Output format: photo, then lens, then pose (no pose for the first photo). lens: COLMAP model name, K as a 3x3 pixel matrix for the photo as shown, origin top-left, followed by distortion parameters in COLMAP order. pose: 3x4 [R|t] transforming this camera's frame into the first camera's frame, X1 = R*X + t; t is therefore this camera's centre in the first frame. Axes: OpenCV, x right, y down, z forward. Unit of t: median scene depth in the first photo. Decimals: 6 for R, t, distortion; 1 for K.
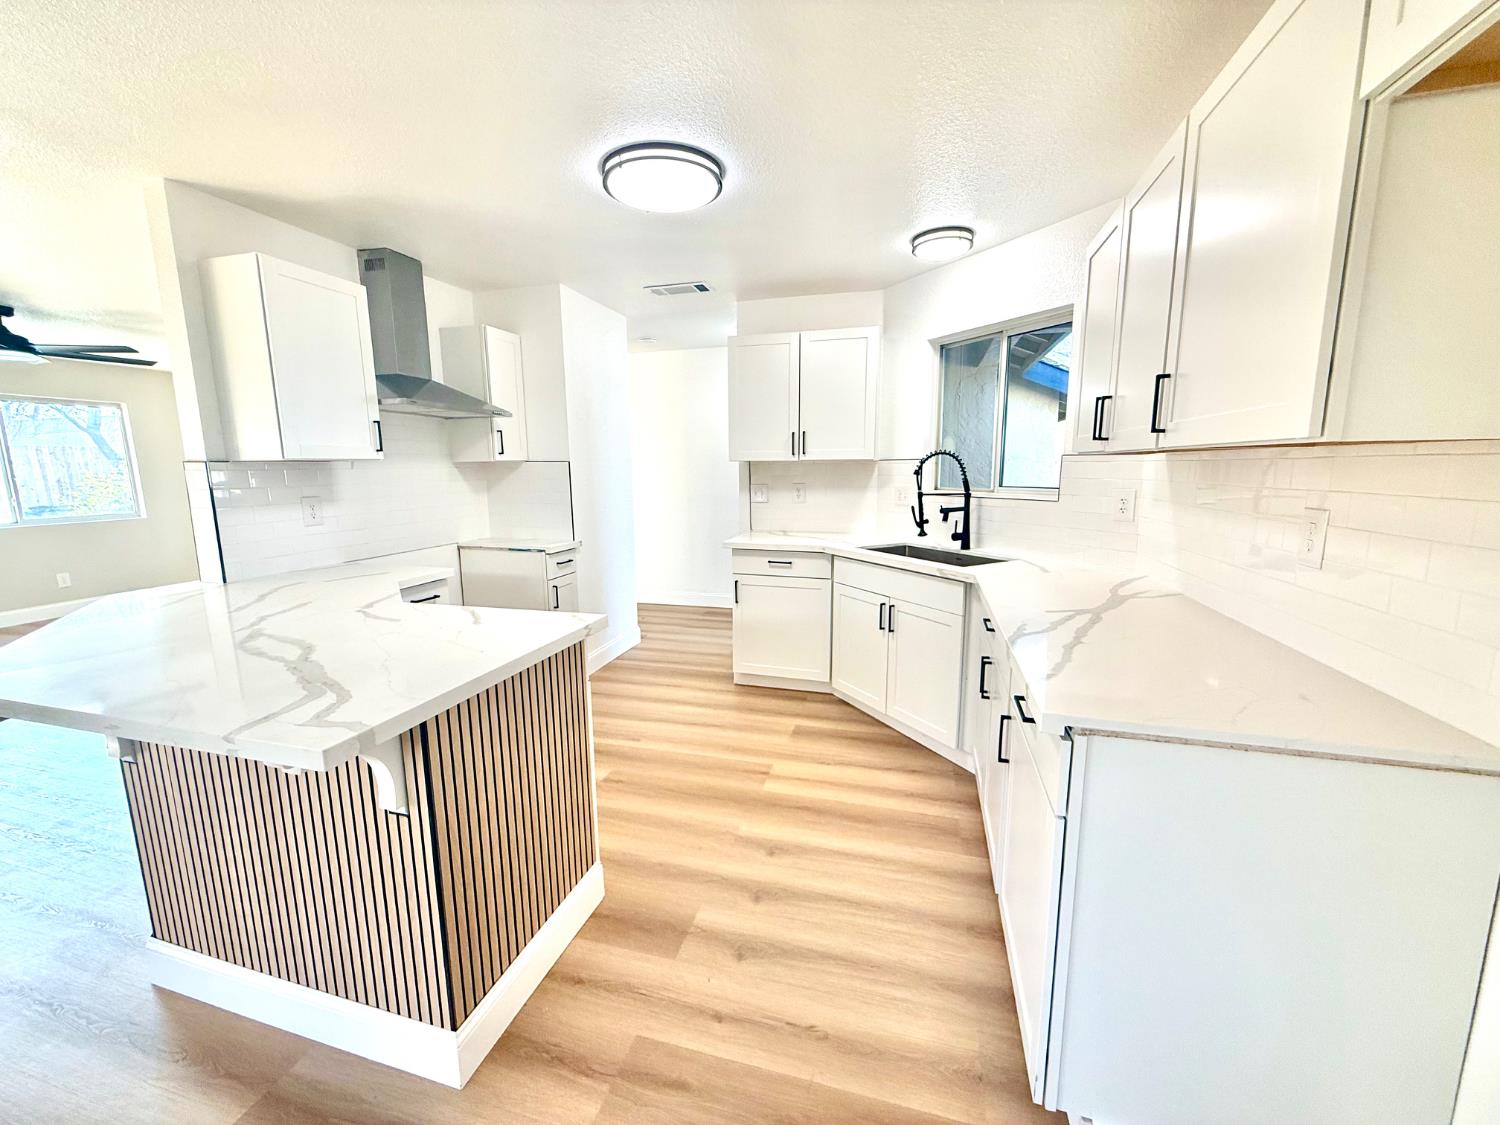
lens RADIAL K [[603.0, 0, 746.4], [0, 603.0, 560.0], [0, 0, 1]] dist [0.001738, 0.000475]
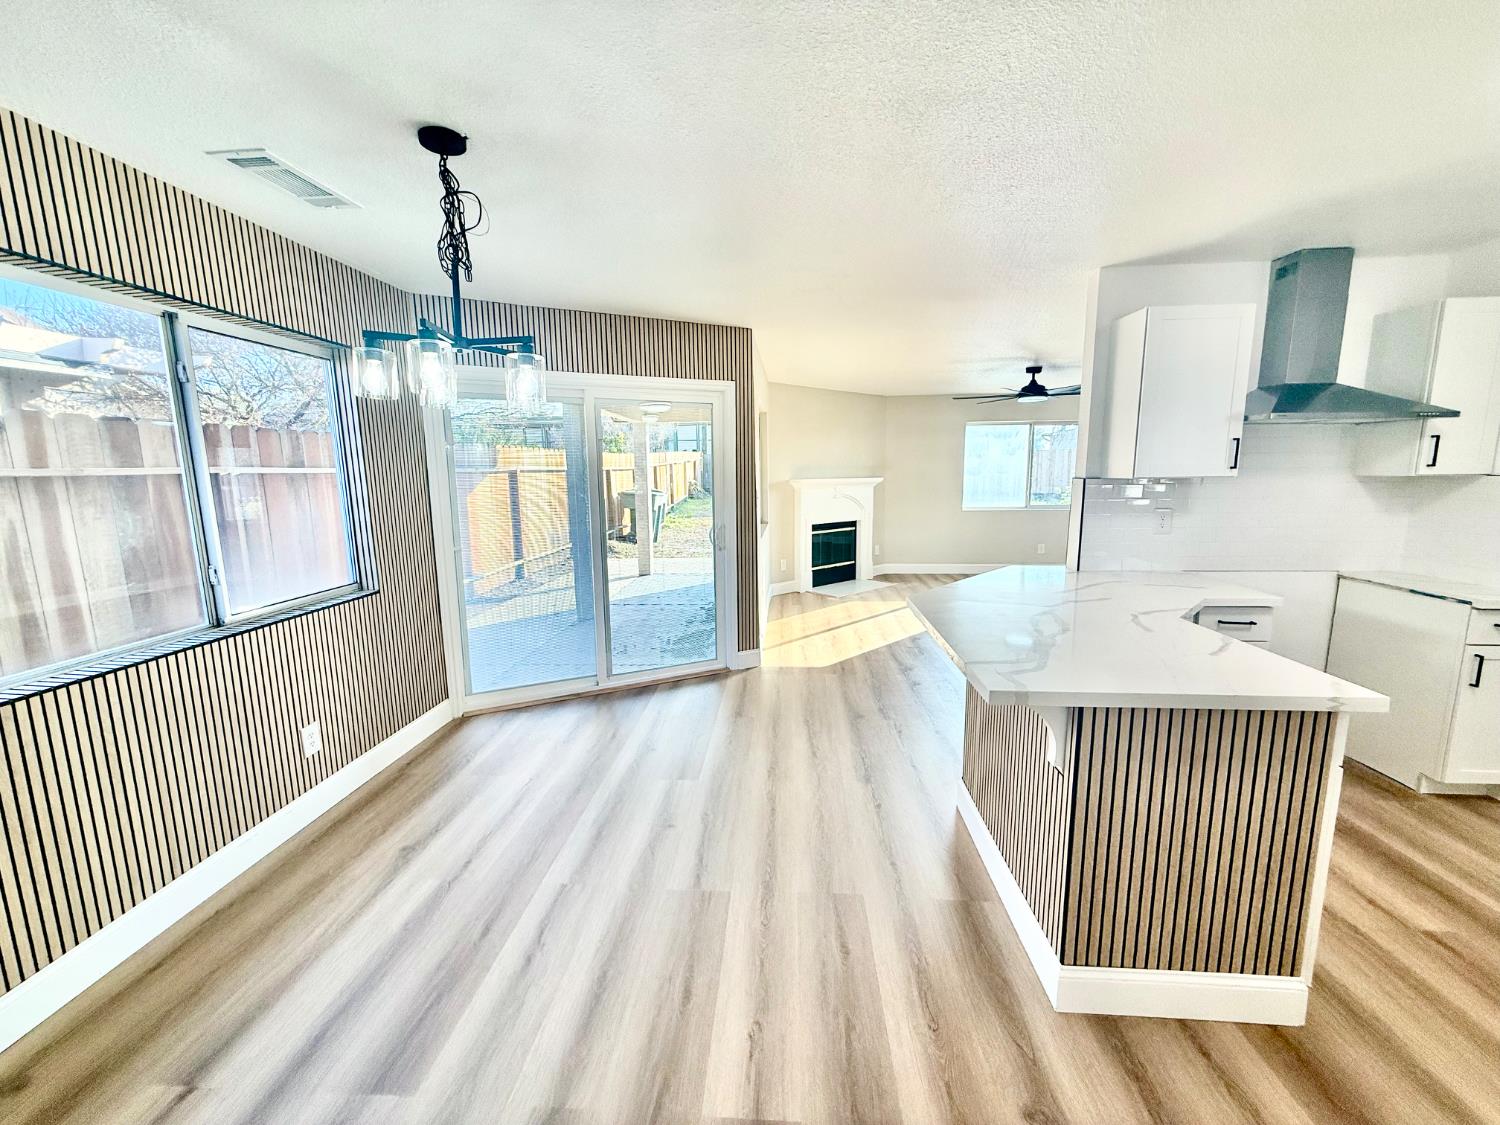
lens RADIAL K [[603.0, 0, 748.9], [0, 603.0, 562.0], [0, 0, 1]] dist [0.001738, 0.000475]
pose [[0.209337, 0.159228, -0.964792, 0.208589], [-0.145287, 0.980767, 0.130341, -0.039802], [0.966990, 0.112886, 0.228445, 0.009851]]
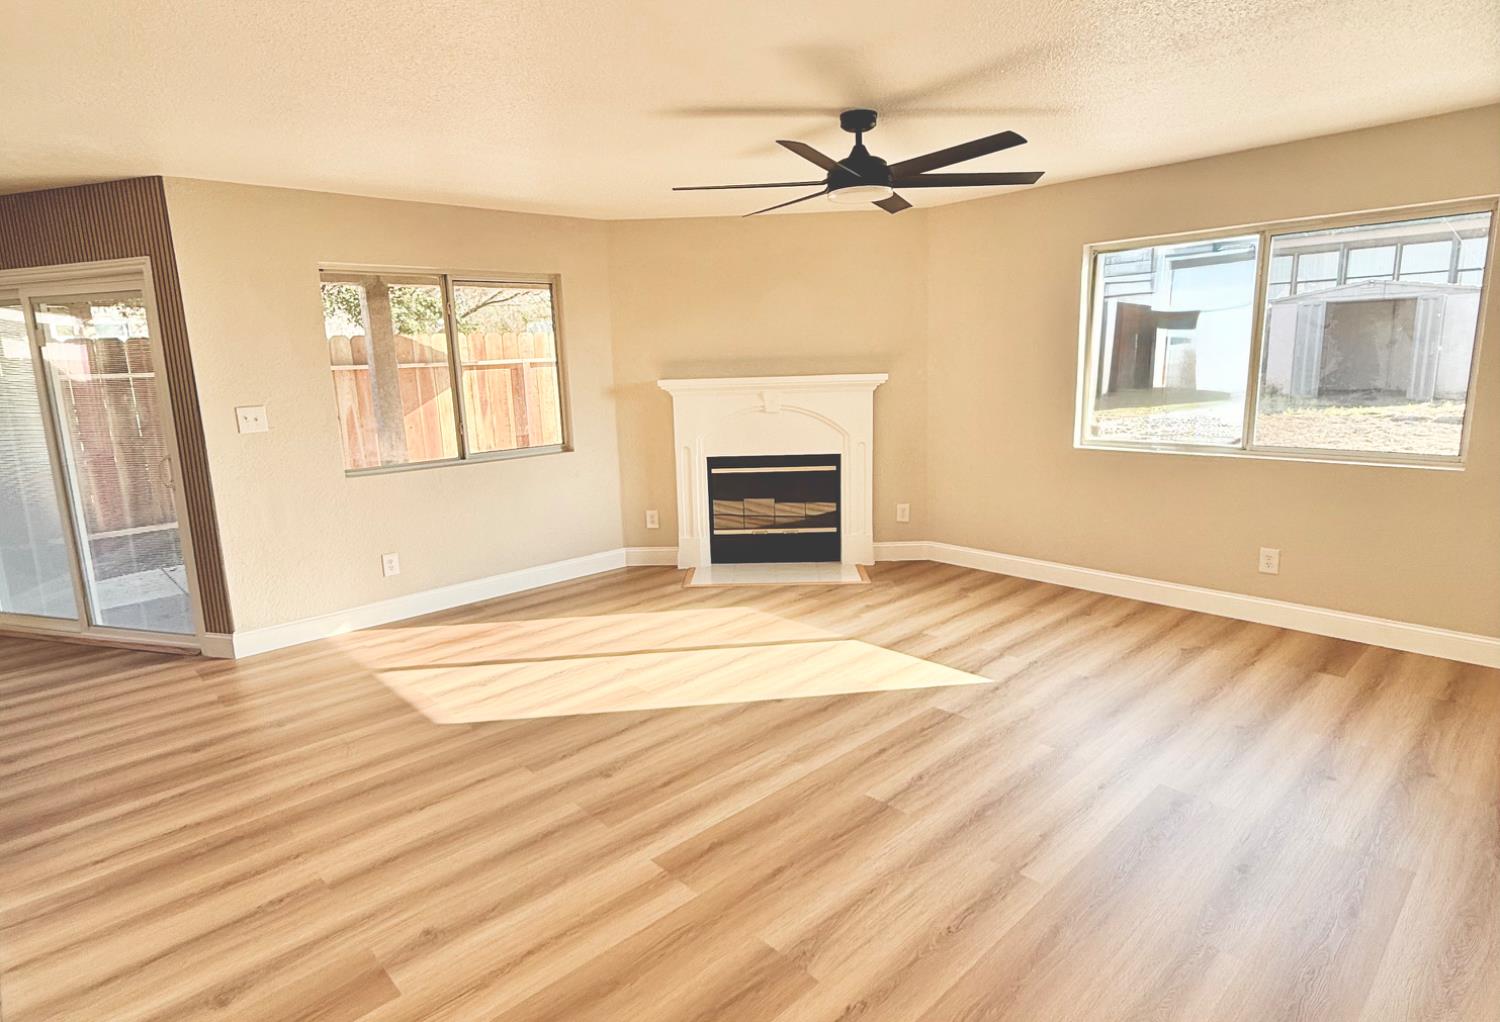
lens RADIAL K [[801.8, 0, 748.5], [0, 801.8, 510.6], [0, 0, 1]] dist [-0.002886, -0.000681]
pose [[-0.518920, 0.192432, -0.832882, -0.598513], [-0.097351, 0.954690, 0.281229, -0.345952], [0.849261, 0.227017, -0.476674, 1.914921]]
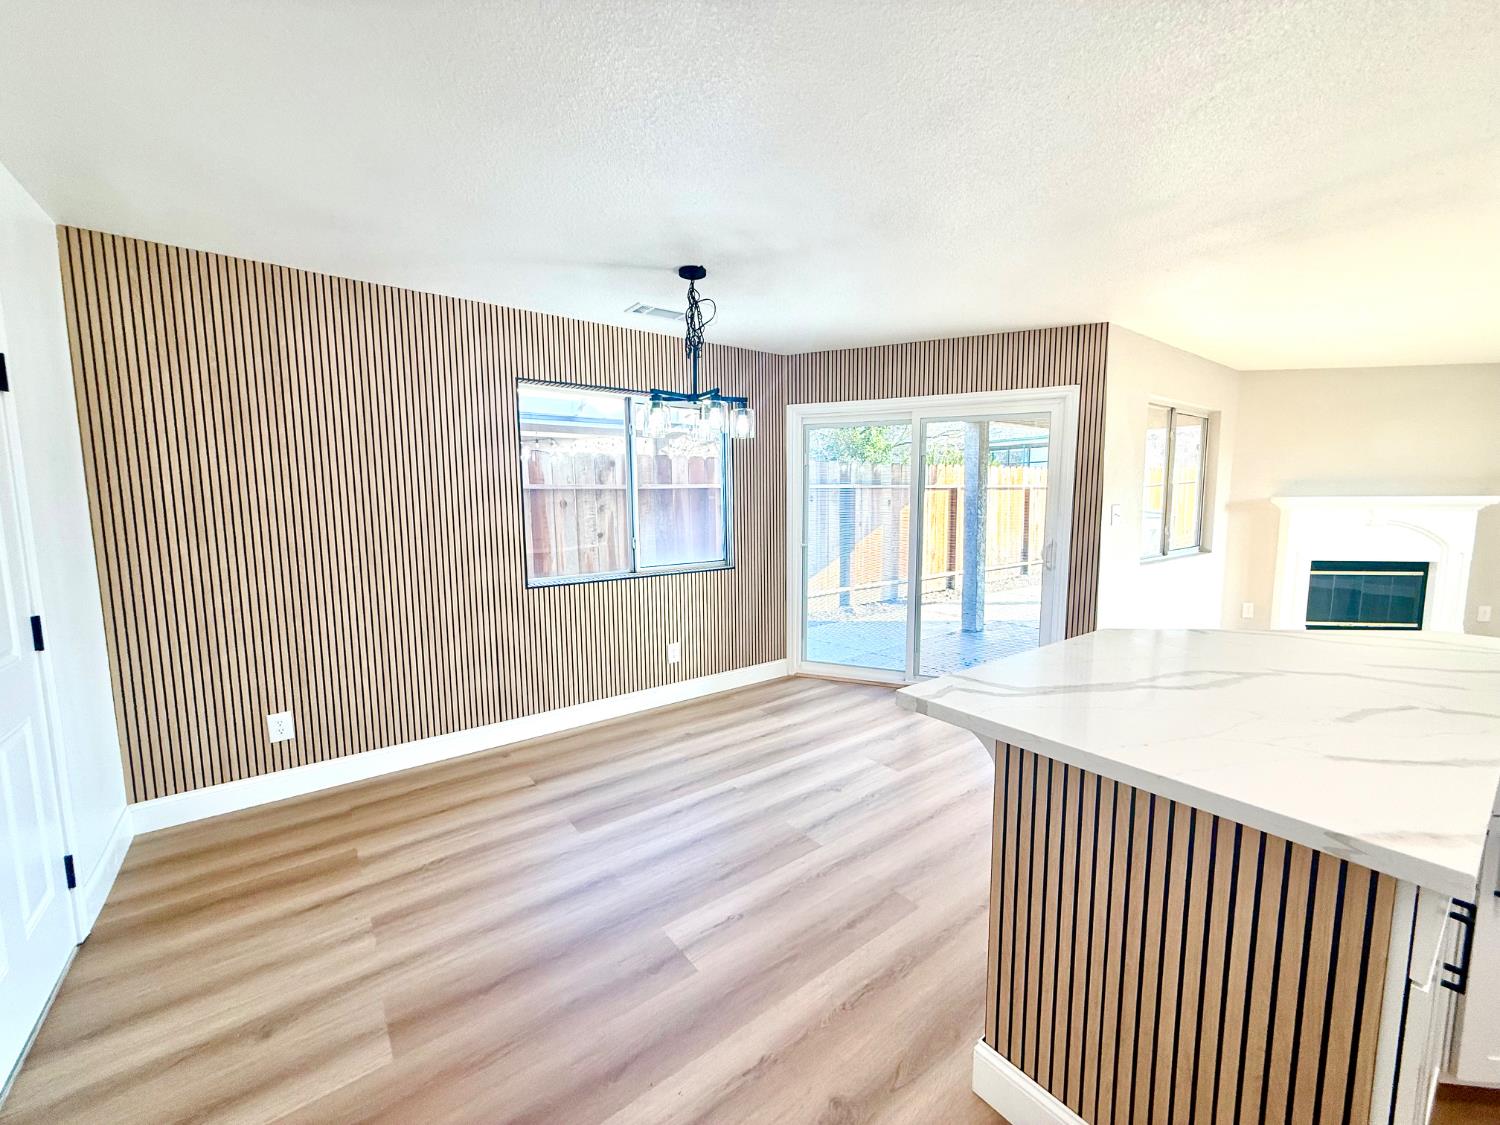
lens RADIAL K [[603.0, 0, 747.2], [0, 603.0, 563.8], [0, 0, 1]] dist [0.001738, 0.000475]
pose [[-0.601654, 0.108314, -0.791379, 0.246405], [-0.109181, 0.970312, 0.215810, -0.100045], [0.791260, 0.216246, -0.571966, 0.532600]]
